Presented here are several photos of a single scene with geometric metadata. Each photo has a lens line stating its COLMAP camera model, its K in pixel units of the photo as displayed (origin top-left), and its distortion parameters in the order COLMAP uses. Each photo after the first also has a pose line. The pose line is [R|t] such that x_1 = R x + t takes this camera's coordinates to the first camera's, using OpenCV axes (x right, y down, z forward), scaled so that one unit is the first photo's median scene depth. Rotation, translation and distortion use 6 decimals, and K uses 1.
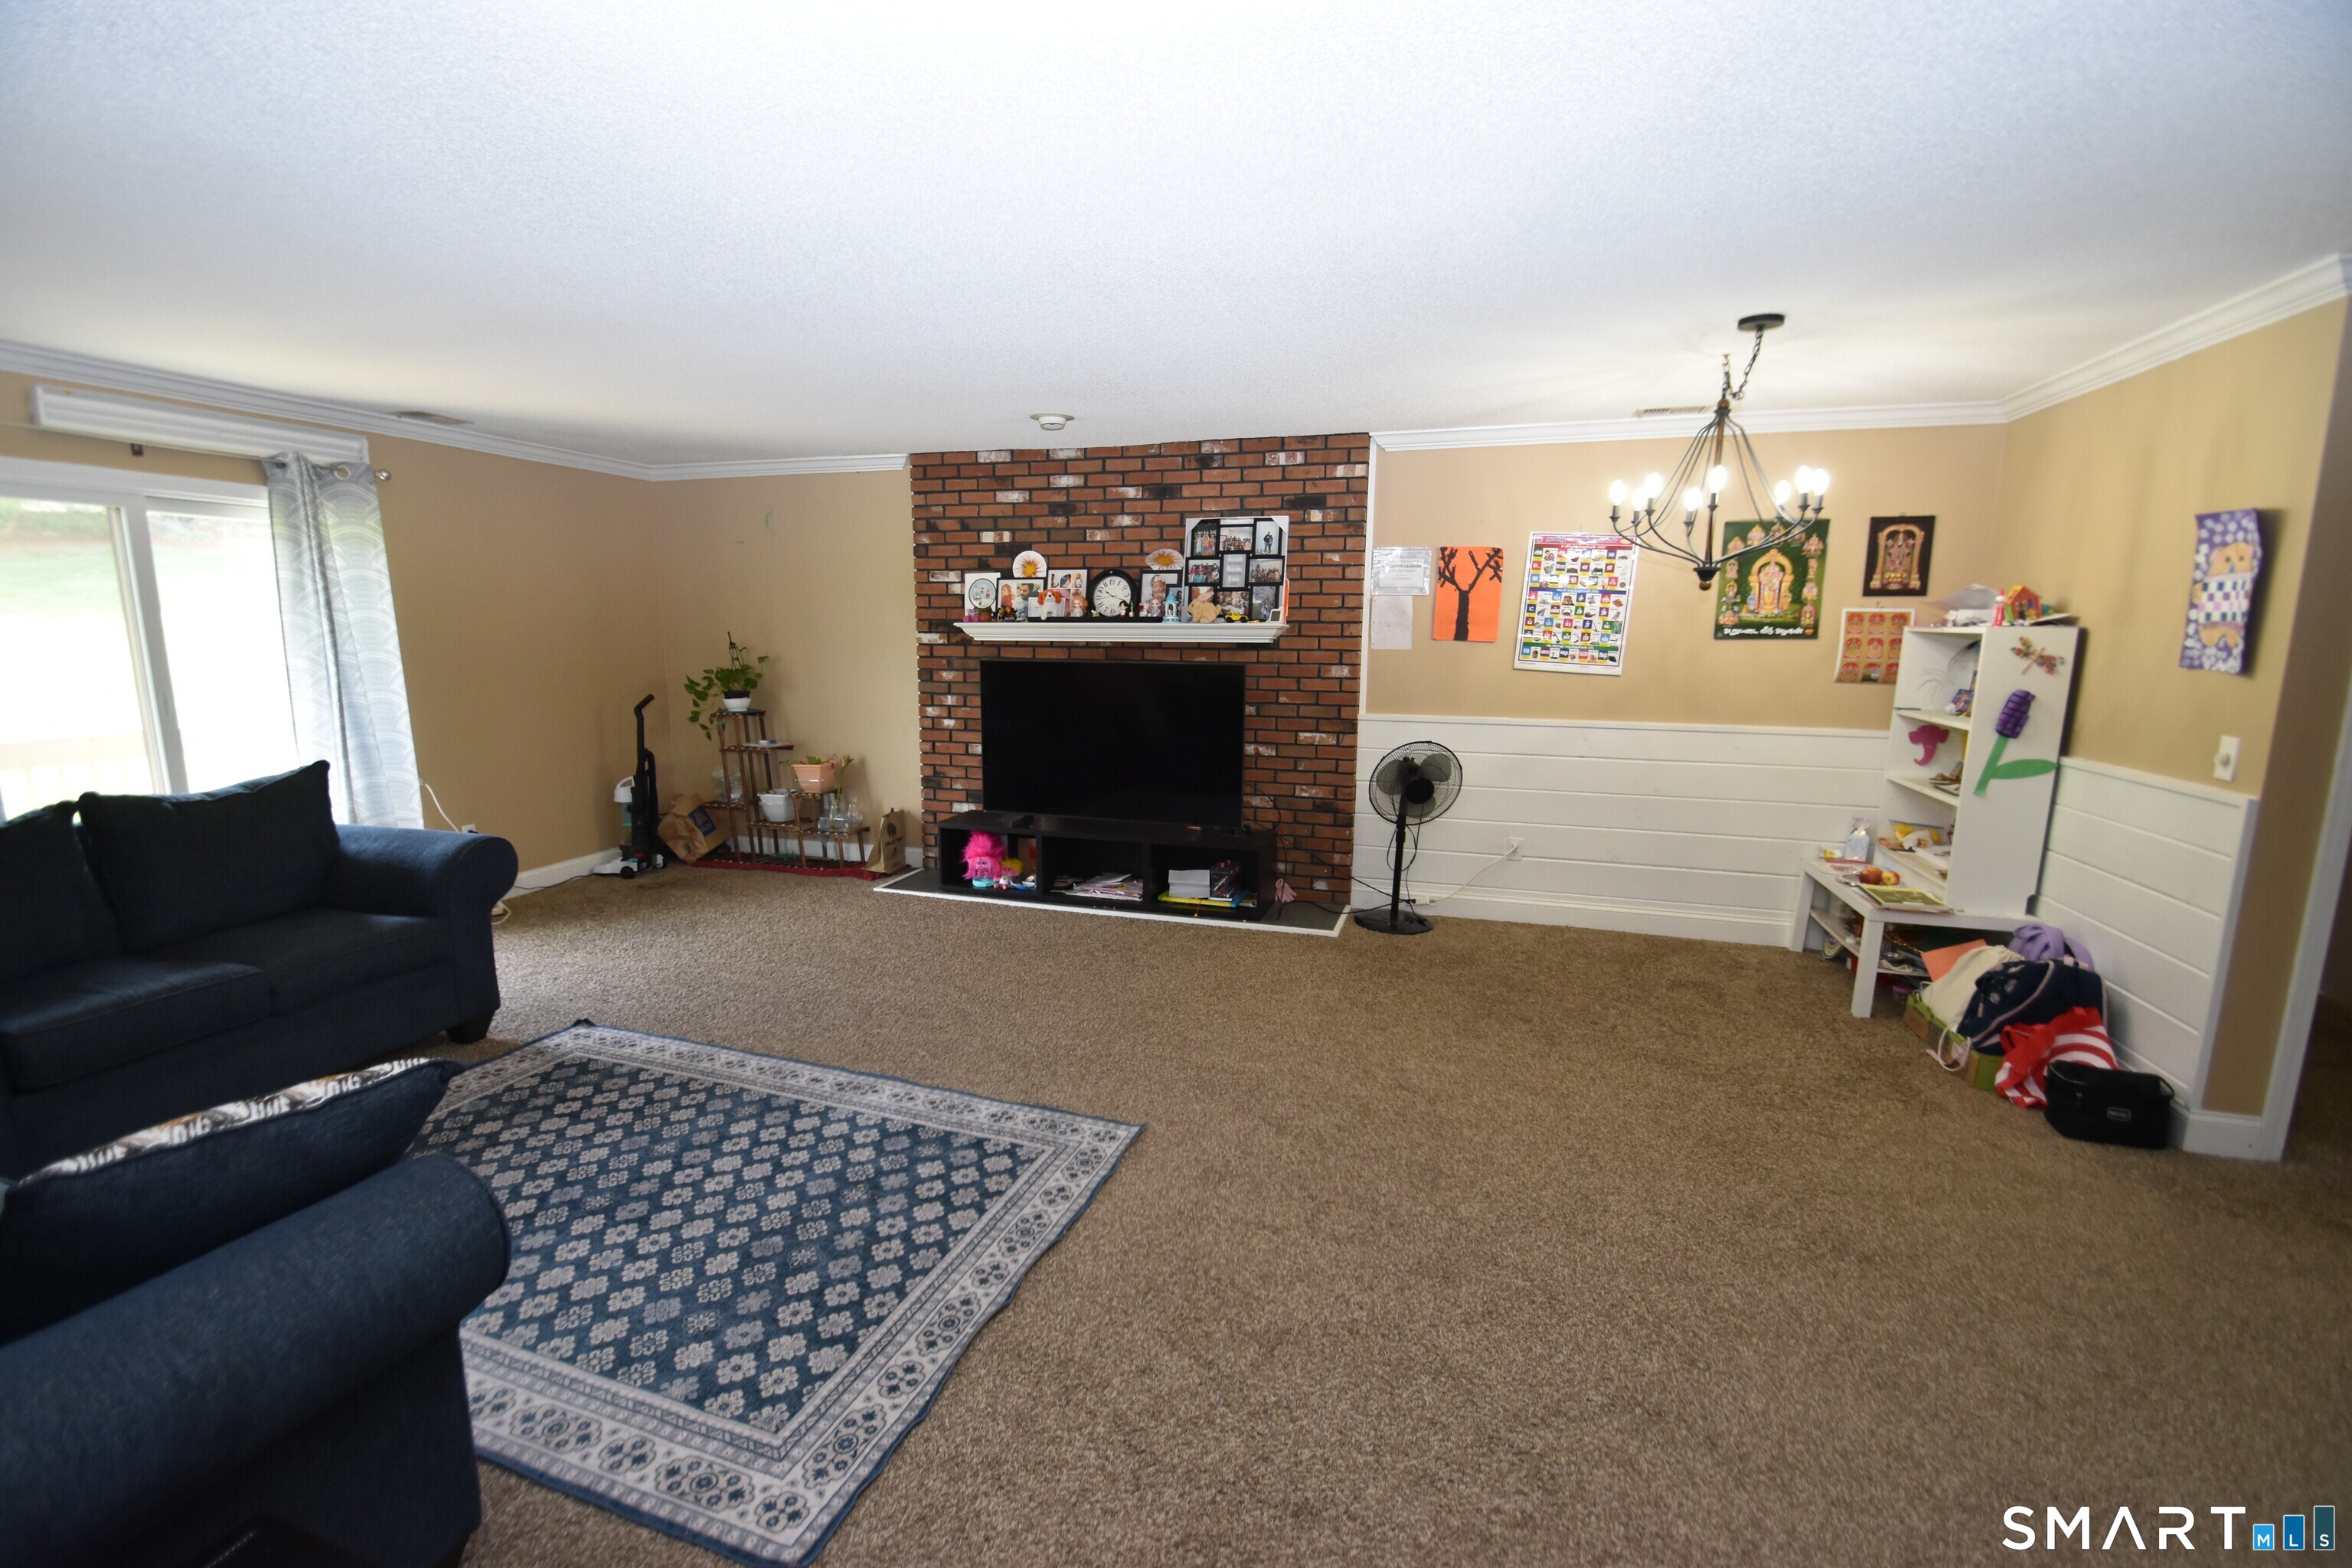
lens RADIAL K [[1037.7, 0, 1152.3], [0, 1037.7, 806.1], [0, 0, 1]] dist [0.001685, -0.004247]
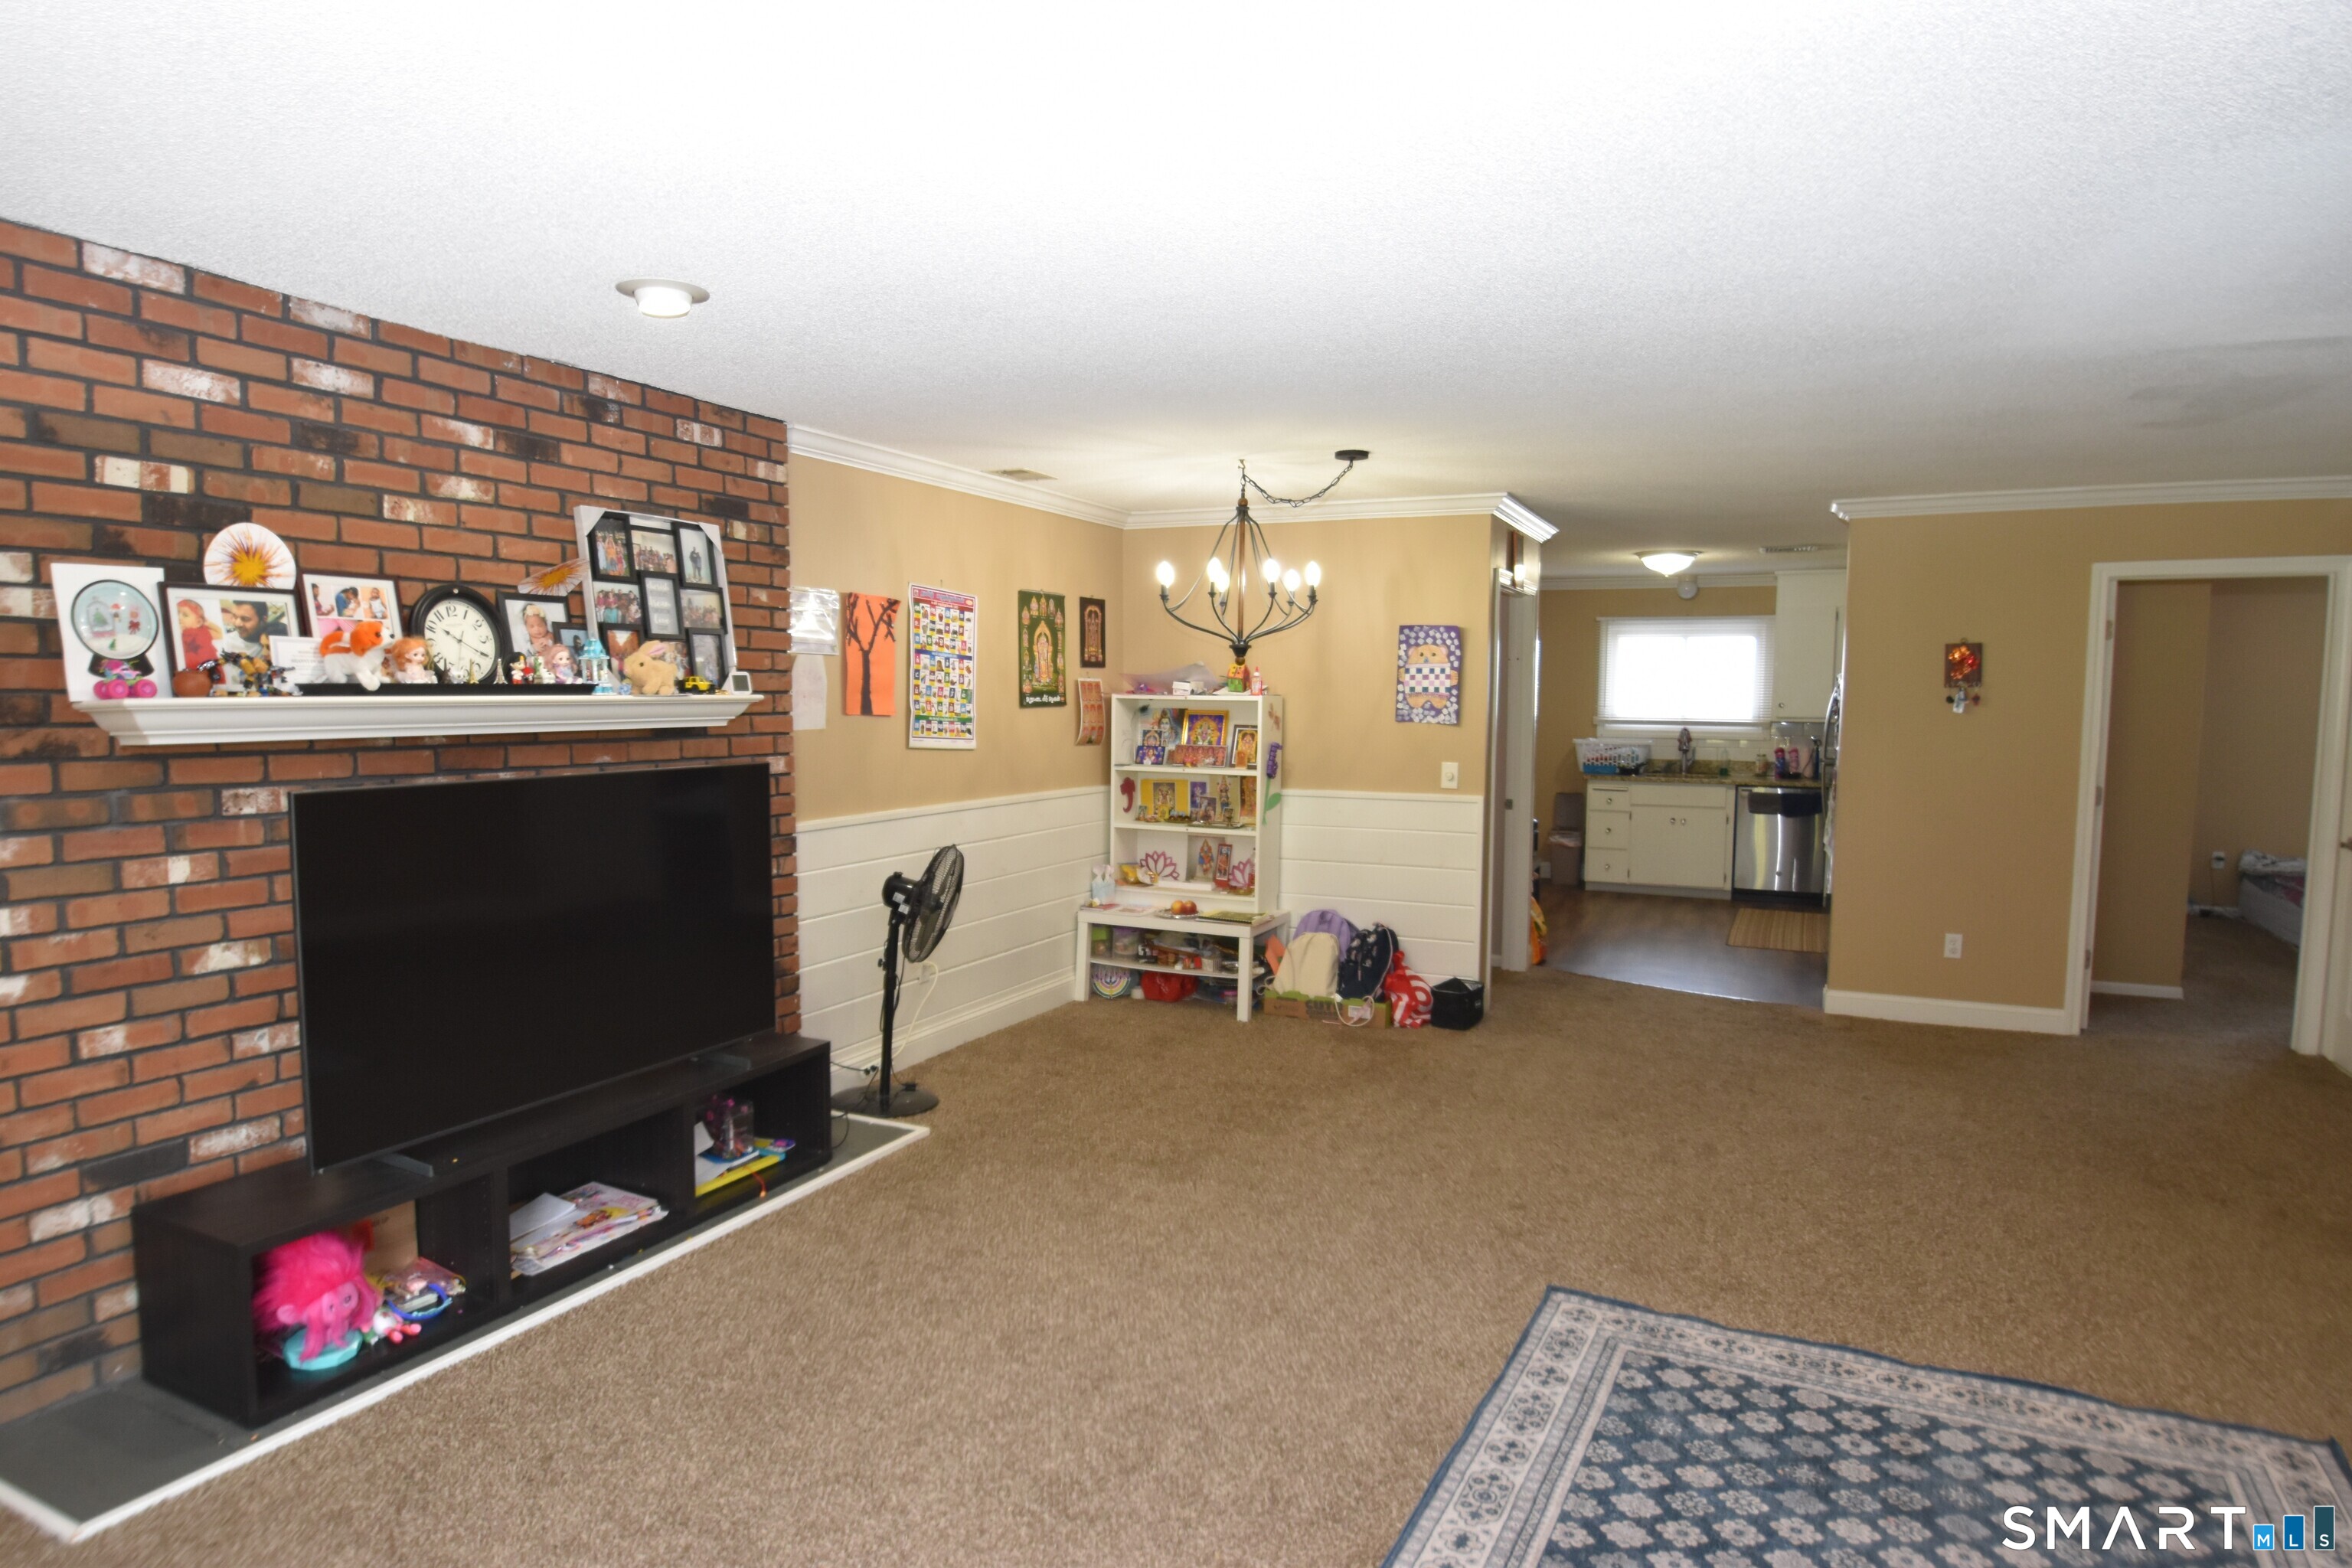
lens RADIAL K [[1360.4, 0, 1146.9], [0, 1360.4, 808.3], [0, 0, 1]] dist [-0.015815, -0.012935]
pose [[0.146347, -0.090701, 0.985066, -0.670241], [0.164216, 0.984199, 0.066224, -0.125290], [-0.975508, 0.152072, 0.158929, 0.655517]]
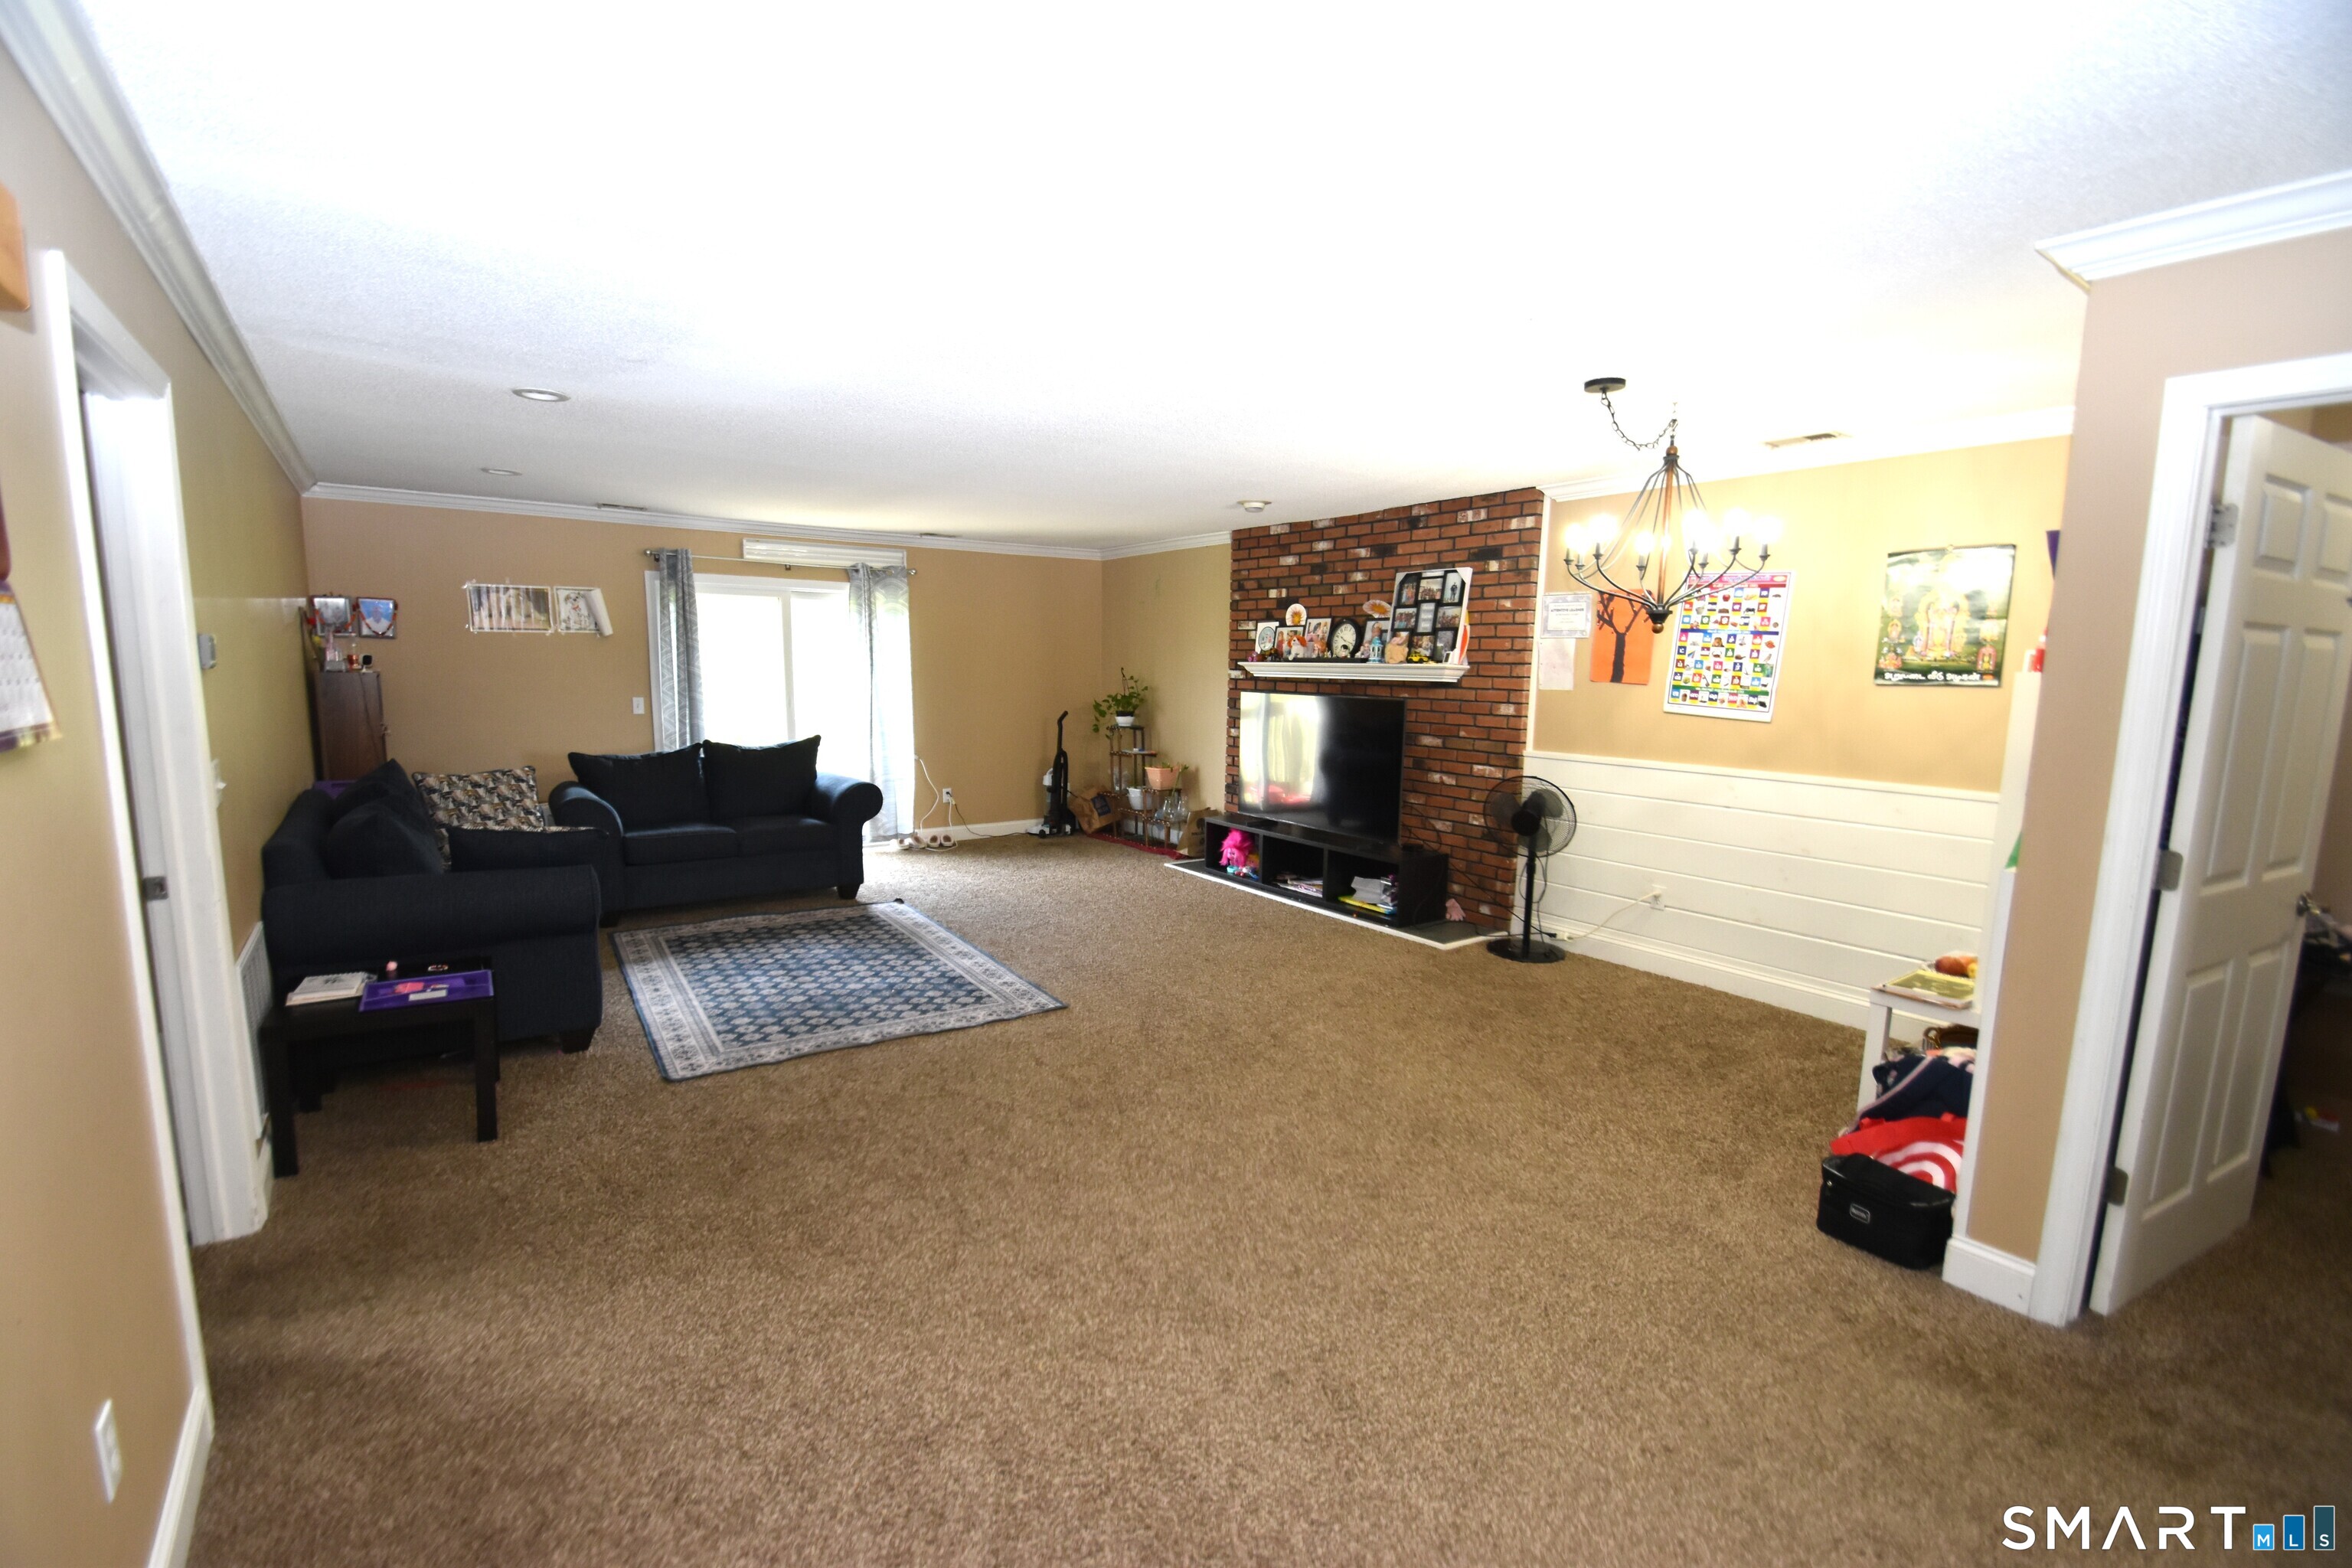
lens RADIAL K [[1037.7, 0, 1149.7], [0, 1037.7, 806.5], [0, 0, 1]] dist [0.001685, -0.004247]
pose [[0.789434, 0.090305, -0.607157, 0.565825], [-0.113636, 0.993522, 0.000019, 0.011068], [0.603226, 0.068980, 0.794582, -0.061614]]
